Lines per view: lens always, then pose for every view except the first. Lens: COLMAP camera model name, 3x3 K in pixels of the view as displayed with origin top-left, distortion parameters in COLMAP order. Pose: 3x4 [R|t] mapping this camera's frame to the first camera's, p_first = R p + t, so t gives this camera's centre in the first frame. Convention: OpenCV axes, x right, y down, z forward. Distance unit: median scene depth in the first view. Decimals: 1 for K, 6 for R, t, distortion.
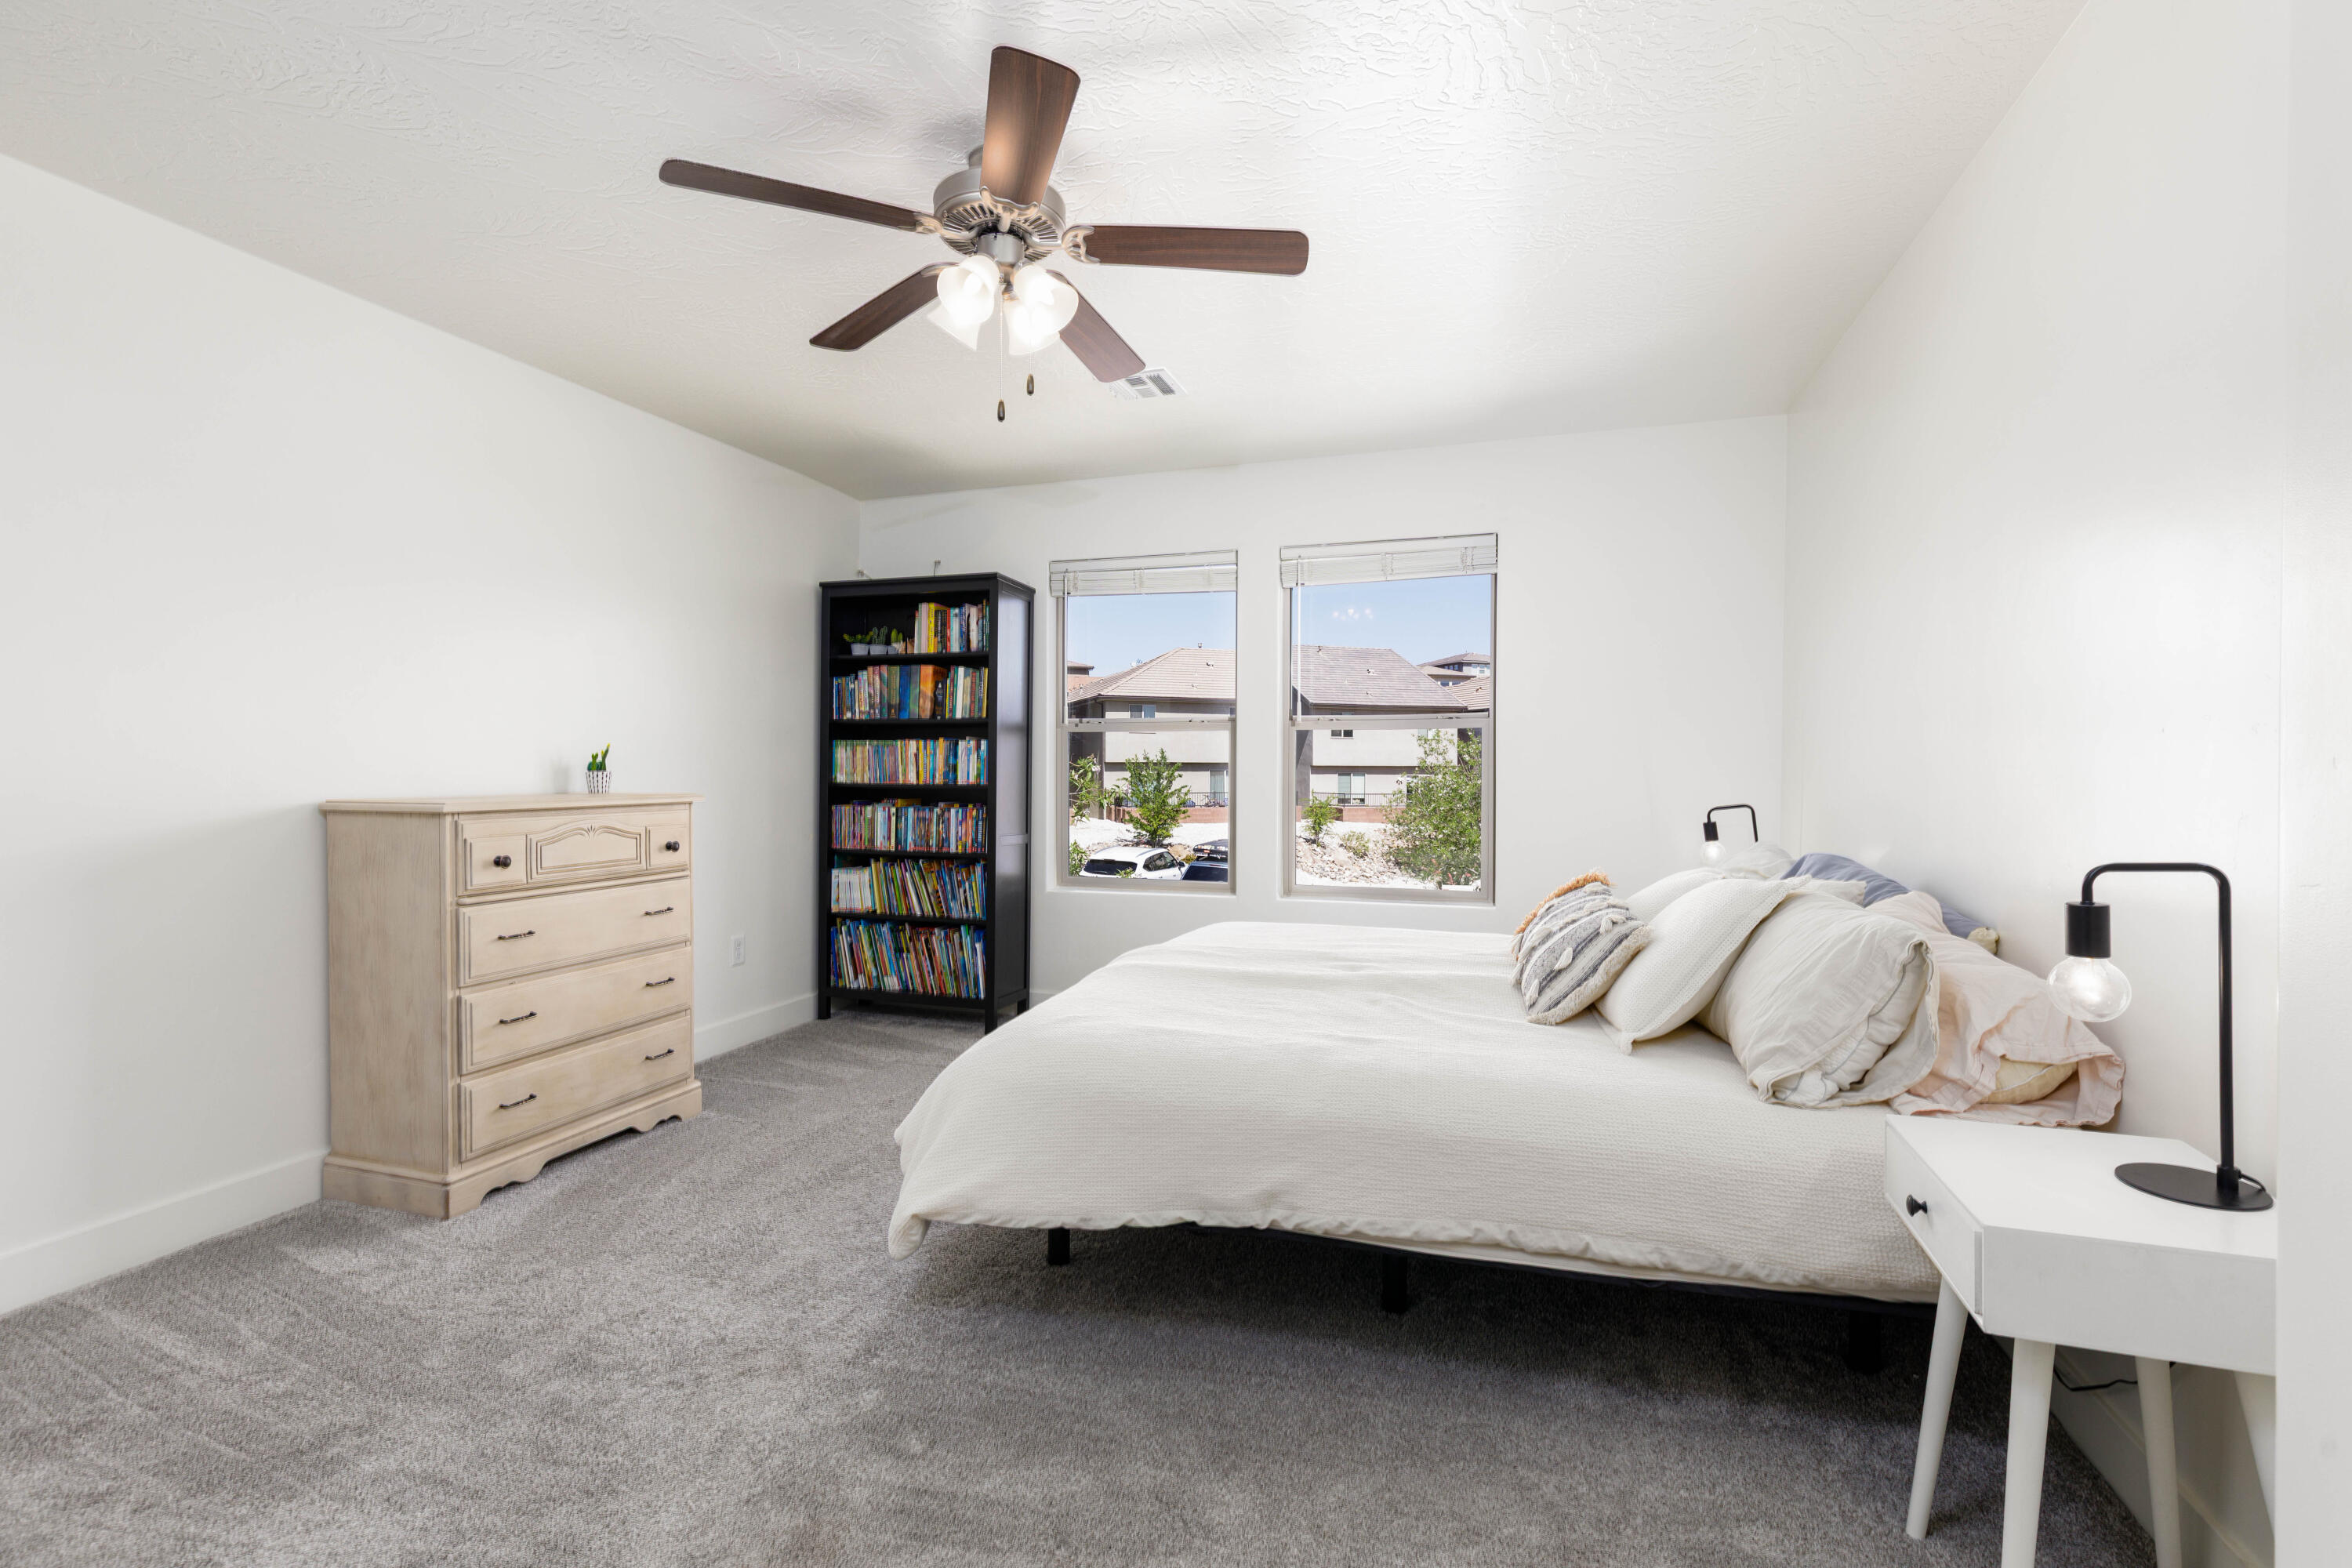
lens RADIAL K [[1045.3, 0, 1174.6], [0, 1045.3, 775.8], [0, 0, 1]] dist [0.004830, -0.002146]
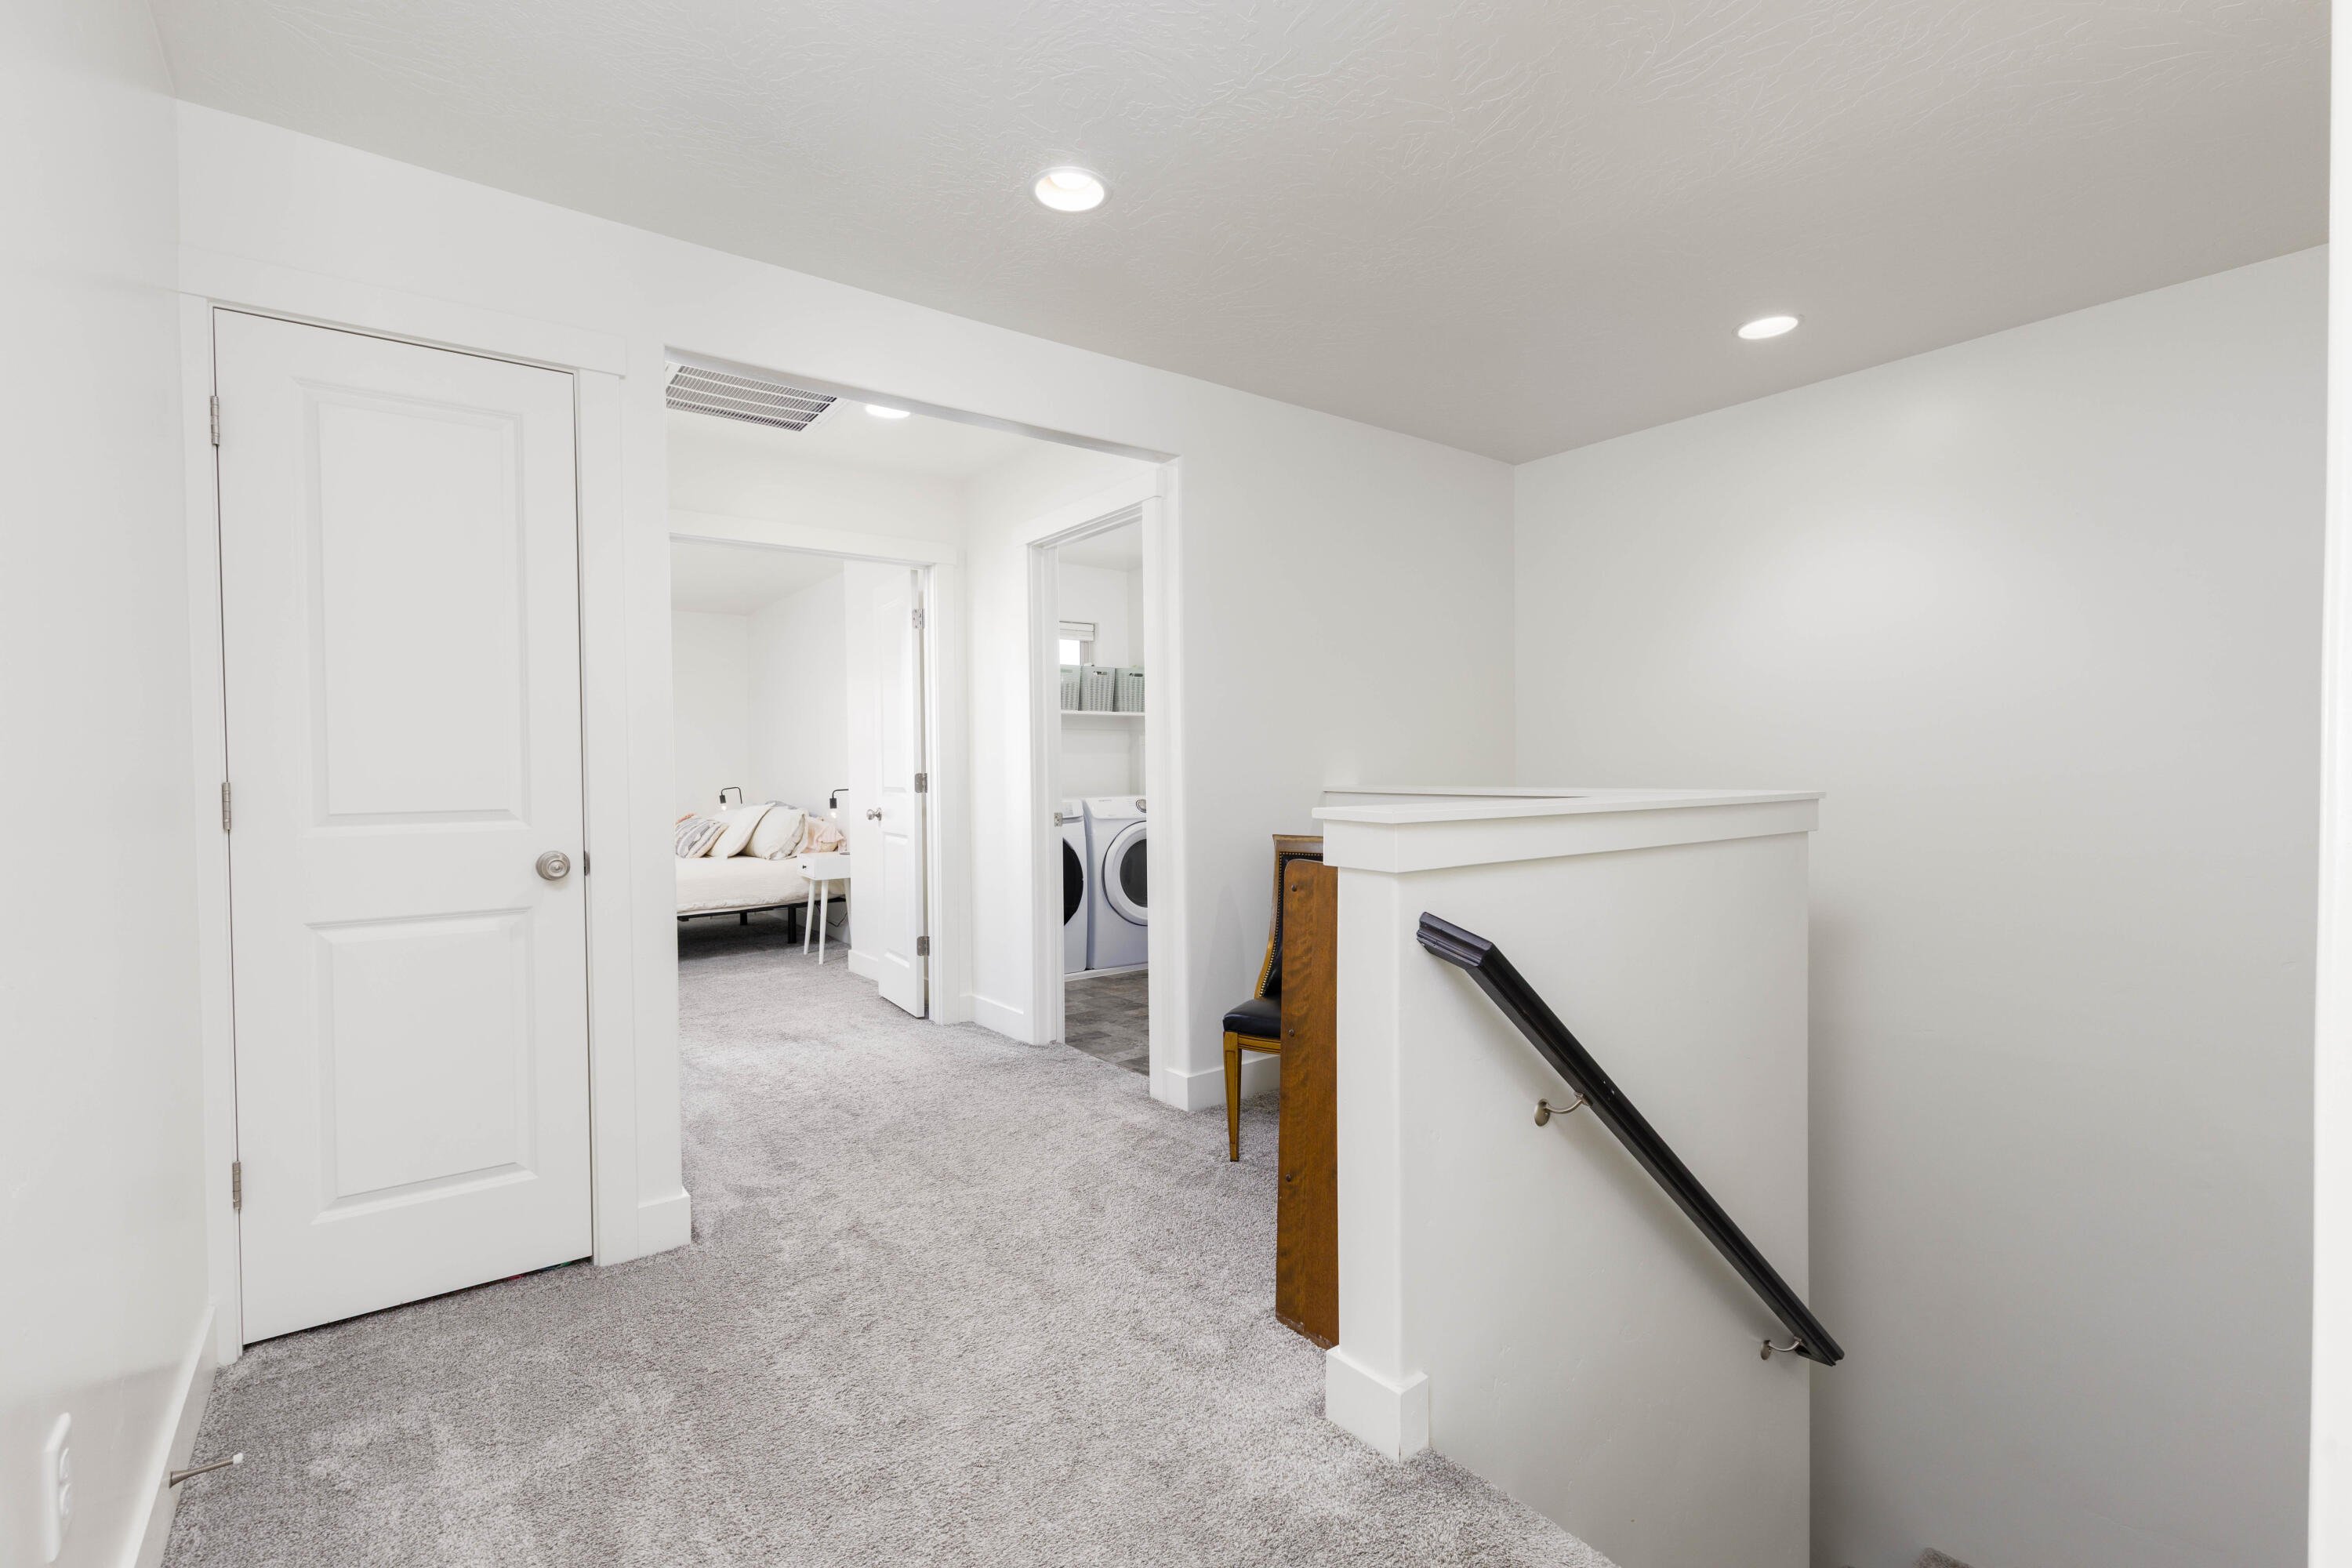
lens RADIAL K [[1045.3, 0, 1174.8], [0, 1045.3, 782.9], [0, 0, 1]] dist [0.004830, -0.002146]
pose [[0.573016, -0.008686, 0.819498, -1.379950], [0.004798, 0.999962, 0.007244, 0.012617], [-0.819530, -0.000219, 0.573036, -1.932750]]
